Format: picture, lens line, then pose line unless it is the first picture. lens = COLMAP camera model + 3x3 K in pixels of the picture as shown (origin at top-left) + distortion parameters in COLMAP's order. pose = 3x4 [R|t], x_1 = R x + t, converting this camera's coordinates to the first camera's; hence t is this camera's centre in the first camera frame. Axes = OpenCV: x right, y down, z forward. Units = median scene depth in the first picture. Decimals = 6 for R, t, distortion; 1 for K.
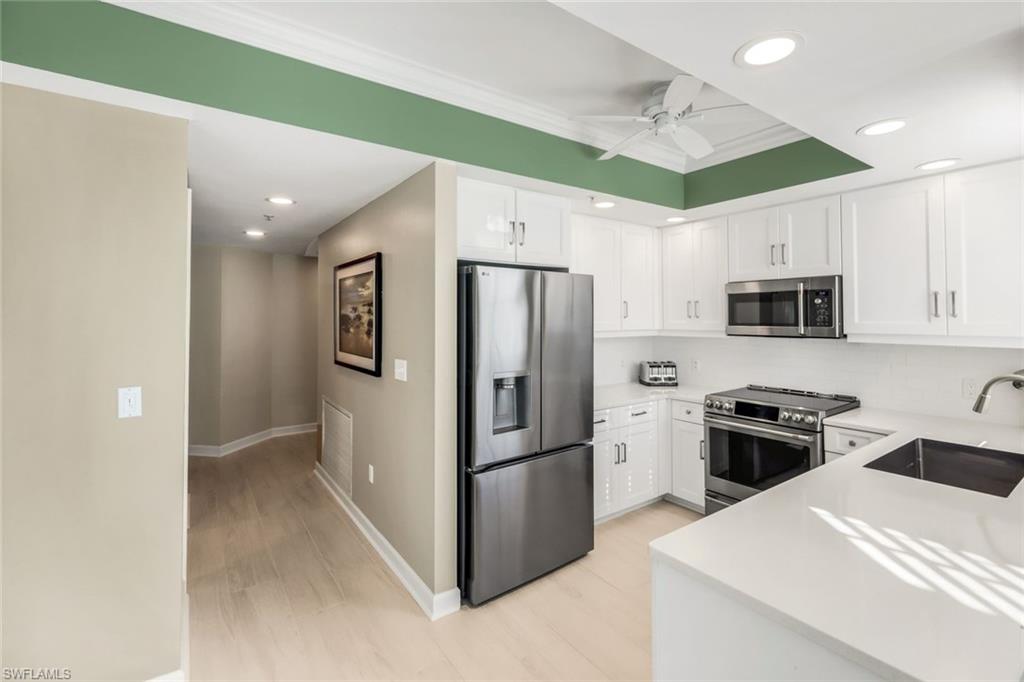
lens RADIAL K [[457.1, 0, 514.6], [0, 457.1, 310.1], [0, 0, 1]] dist [-0.001133, 0.000405]
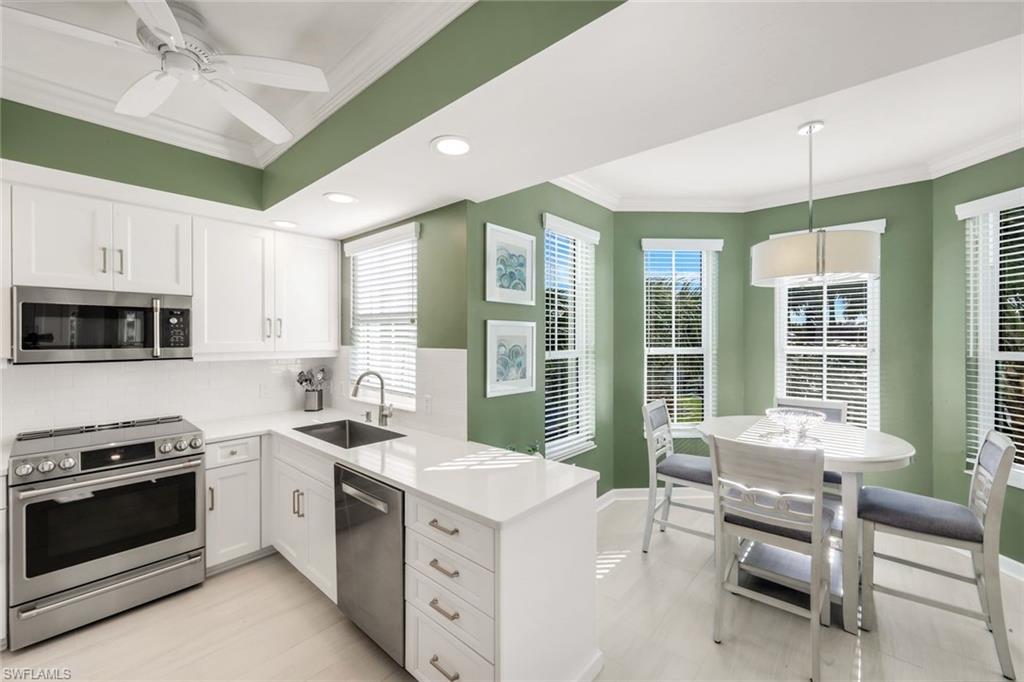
lens RADIAL K [[416.0, 0, 510.4], [0, 416.0, 339.5], [0, 0, 1]] dist [0.001302, -0.000620]
pose [[-0.215266, -0.002480, 0.976552, -0.329791], [-0.014536, 0.999894, -0.000665, 0.009928], [-0.976447, -0.014338, -0.215280, 0.494092]]
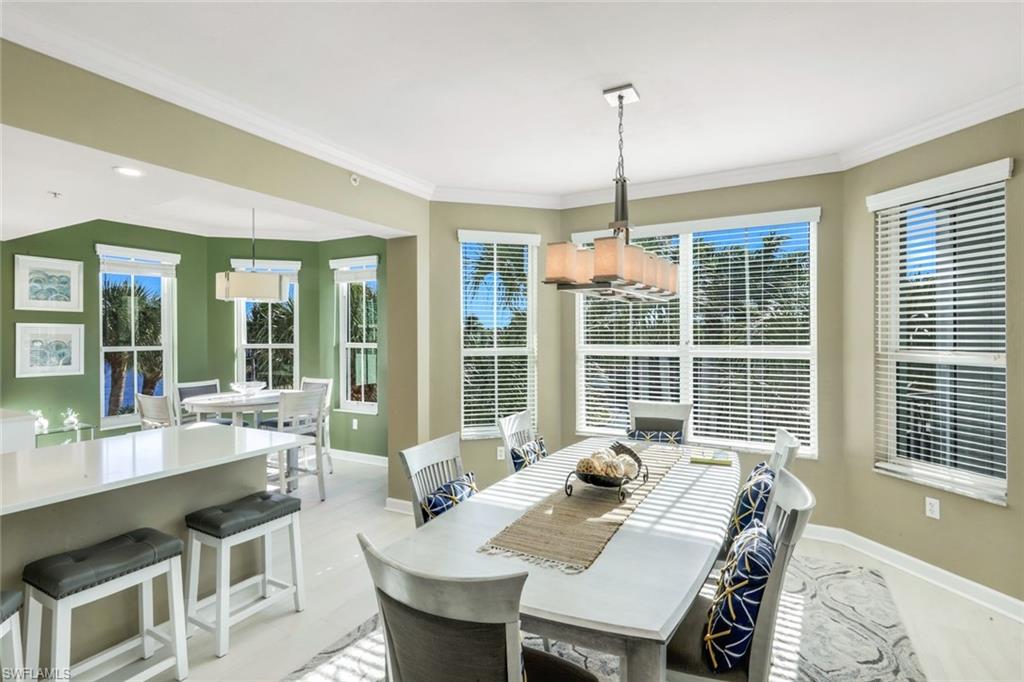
lens RADIAL K [[516.6, 0, 515.9], [0, 516.6, 338.2], [0, 0, 1]] dist [0.023543, -0.002267]
pose [[-0.415231, -0.004149, 0.909706, -1.471241], [-0.014021, 0.999900, -0.001839, -0.003162], [-0.909608, -0.013519, -0.415248, -0.316473]]
